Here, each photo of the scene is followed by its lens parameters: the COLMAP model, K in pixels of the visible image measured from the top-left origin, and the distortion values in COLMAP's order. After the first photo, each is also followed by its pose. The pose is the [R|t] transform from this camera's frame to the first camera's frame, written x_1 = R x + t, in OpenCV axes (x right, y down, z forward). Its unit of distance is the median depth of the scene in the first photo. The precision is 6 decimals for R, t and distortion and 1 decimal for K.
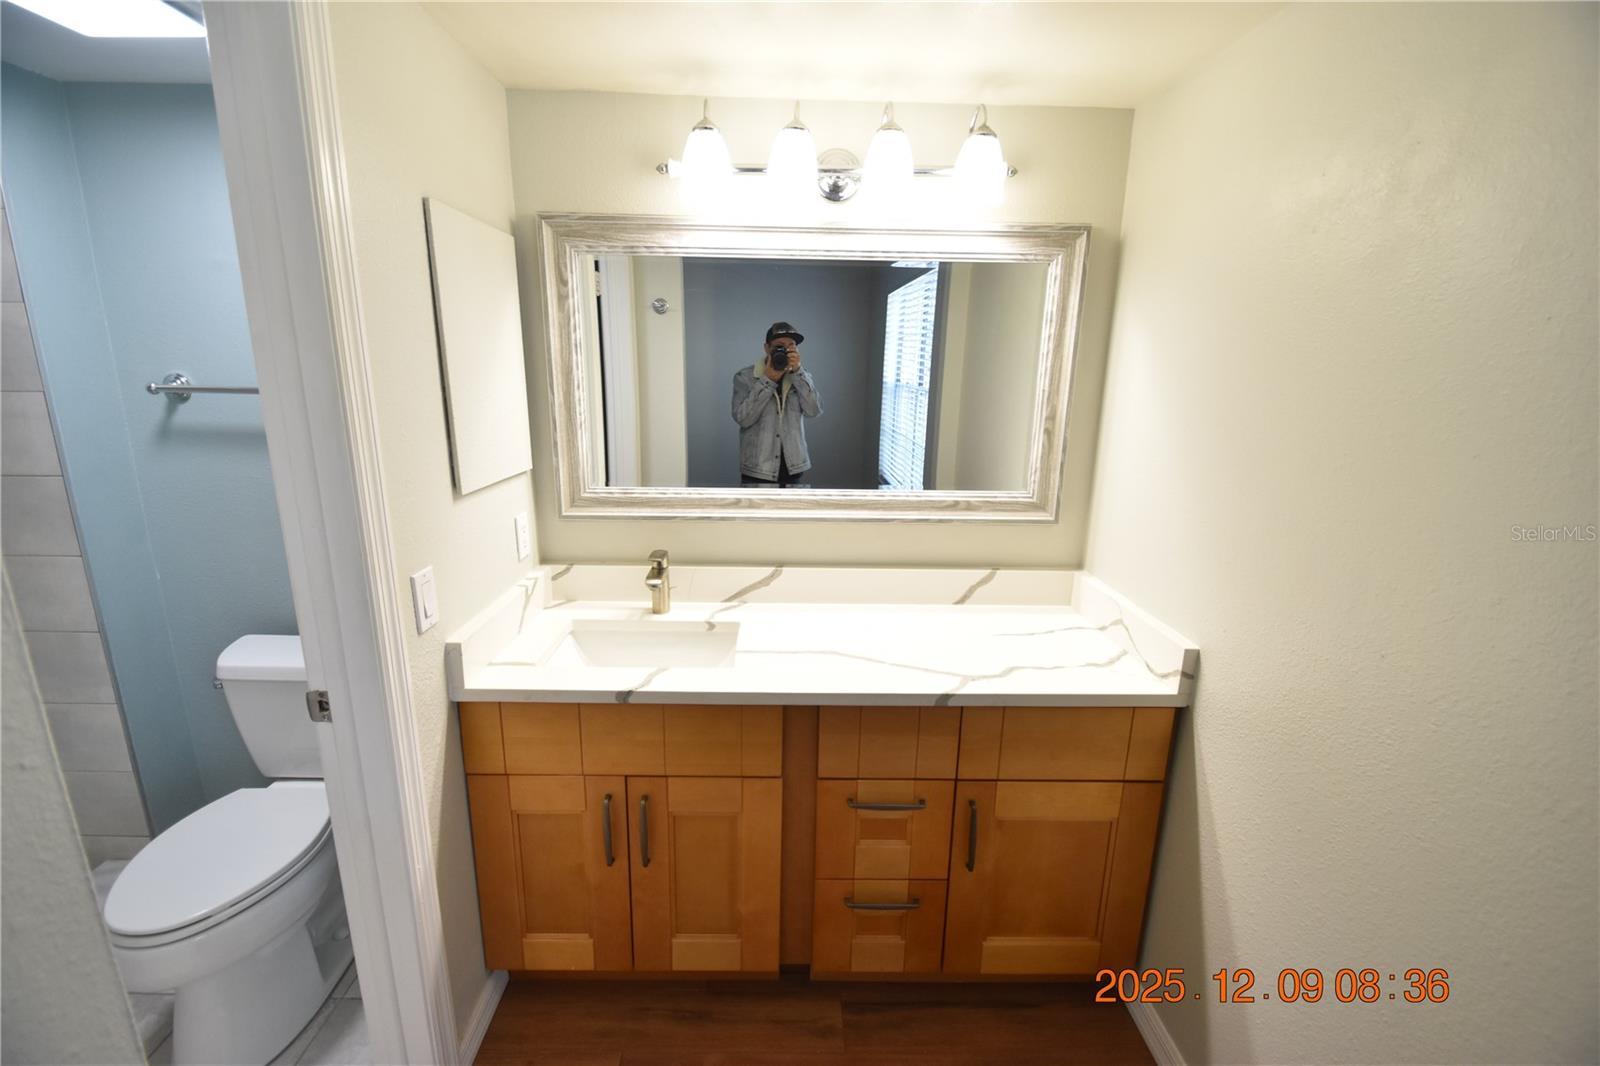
lens RADIAL K [[697.1, 0, 797.6], [0, 697.1, 540.2], [0, 0, 1]] dist [0.016976, -0.018684]
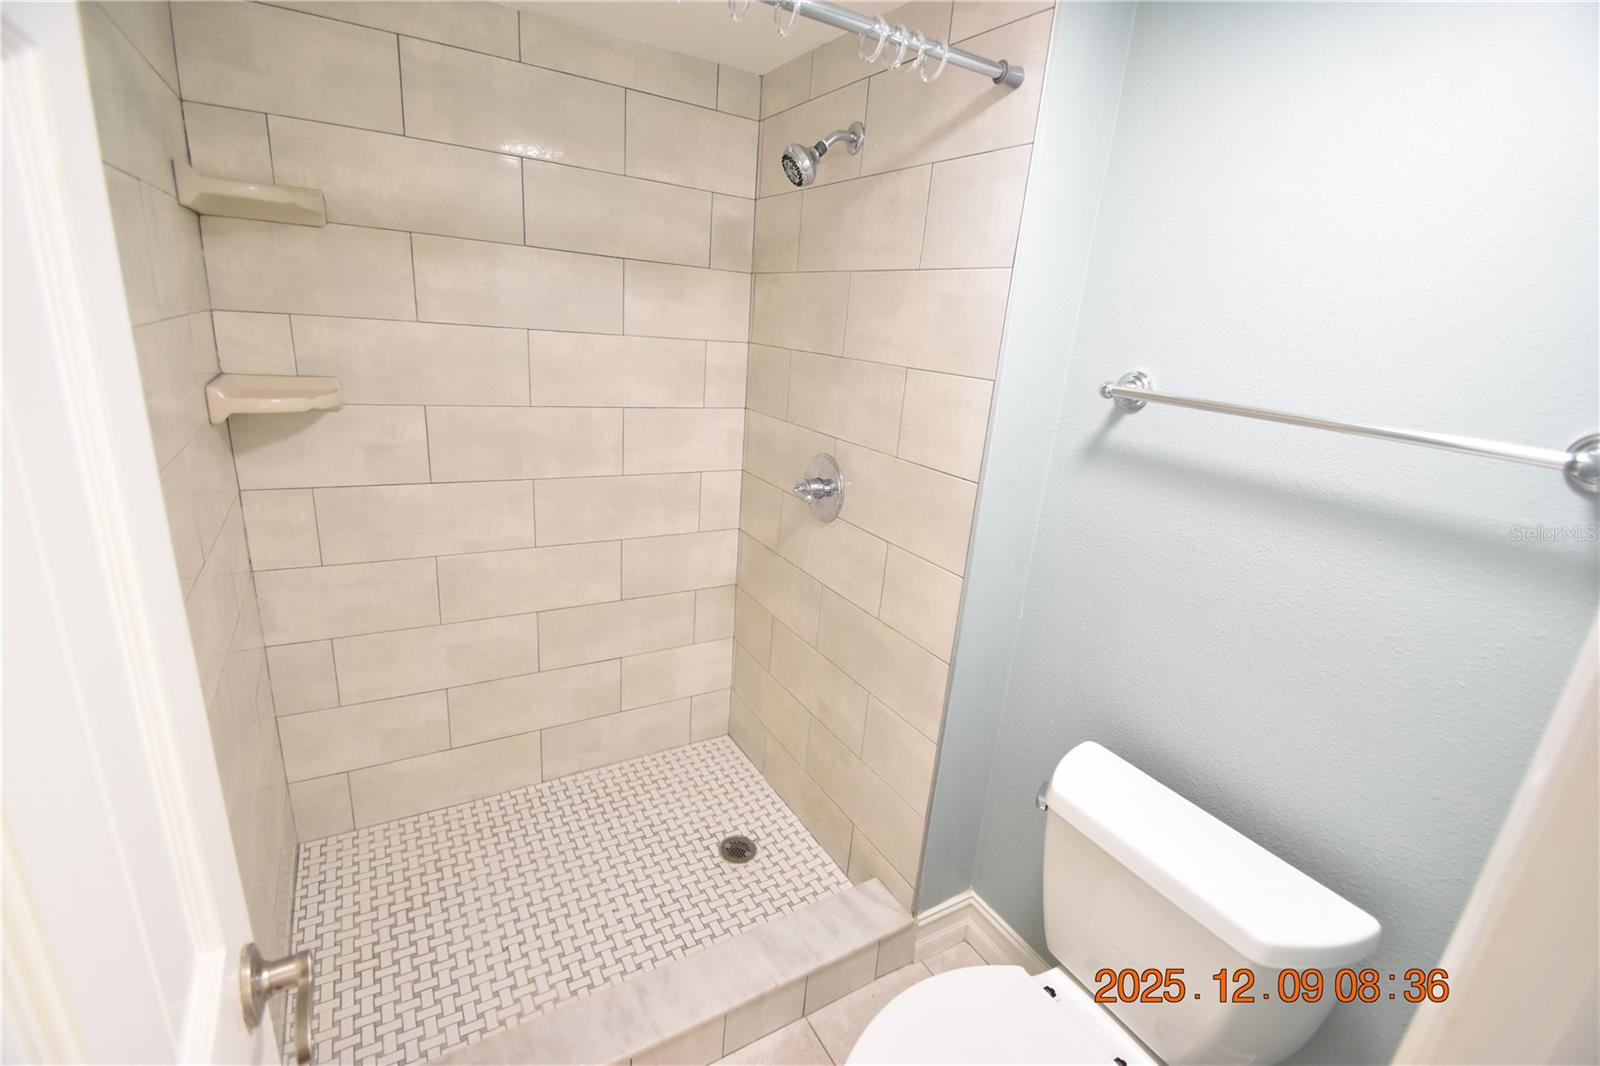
lens RADIAL K [[697.1, 0, 797.6], [0, 697.1, 540.2], [0, 0, 1]] dist [0.016976, -0.018684]
pose [[0.496031, 0.281601, -0.821373, -0.431647], [-0.278713, 0.947531, 0.156537, -0.091796], [0.822358, 0.151280, 0.548491, 0.351477]]
